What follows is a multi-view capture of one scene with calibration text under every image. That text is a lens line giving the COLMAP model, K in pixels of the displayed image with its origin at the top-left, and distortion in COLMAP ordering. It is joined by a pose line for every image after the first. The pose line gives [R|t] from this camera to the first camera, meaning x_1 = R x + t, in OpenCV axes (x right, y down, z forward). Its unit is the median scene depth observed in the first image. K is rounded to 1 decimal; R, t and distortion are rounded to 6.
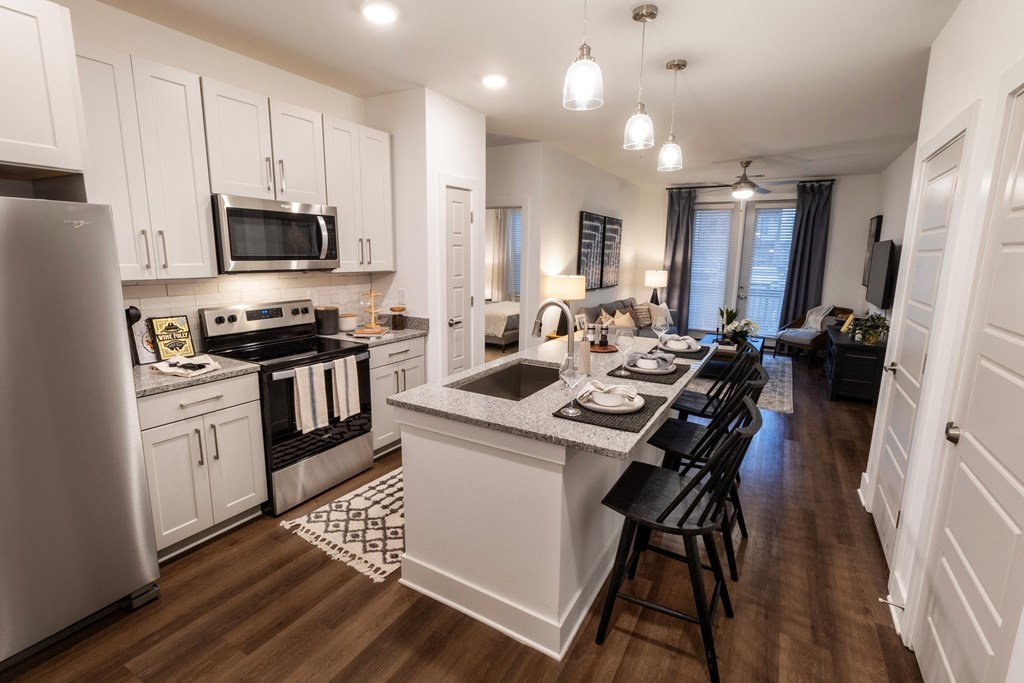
lens RADIAL K [[468.8, 0, 508.0], [0, 468.8, 334.5], [0, 0, 1]] dist [0.009105, -0.004389]
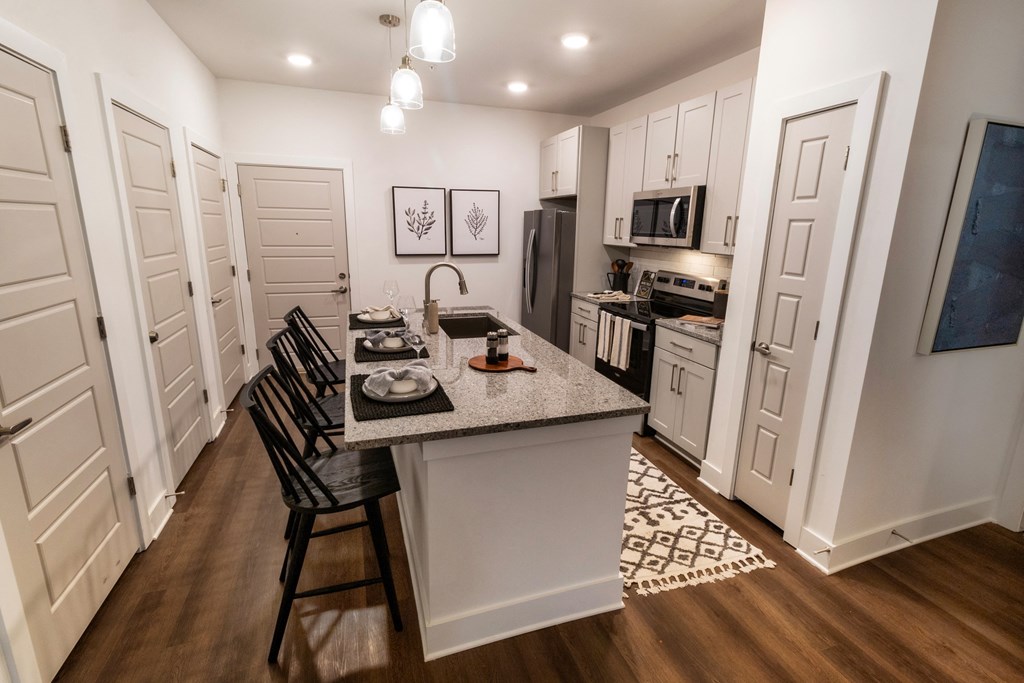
lens RADIAL K [[468.8, 0, 506.9], [0, 468.8, 338.8], [0, 0, 1]] dist [0.009105, -0.004389]
pose [[-0.665406, 0.143563, -0.732546, 0.700908], [-0.164121, 0.929185, 0.331179, -0.237568], [0.728216, 0.340595, -0.594724, 1.445012]]
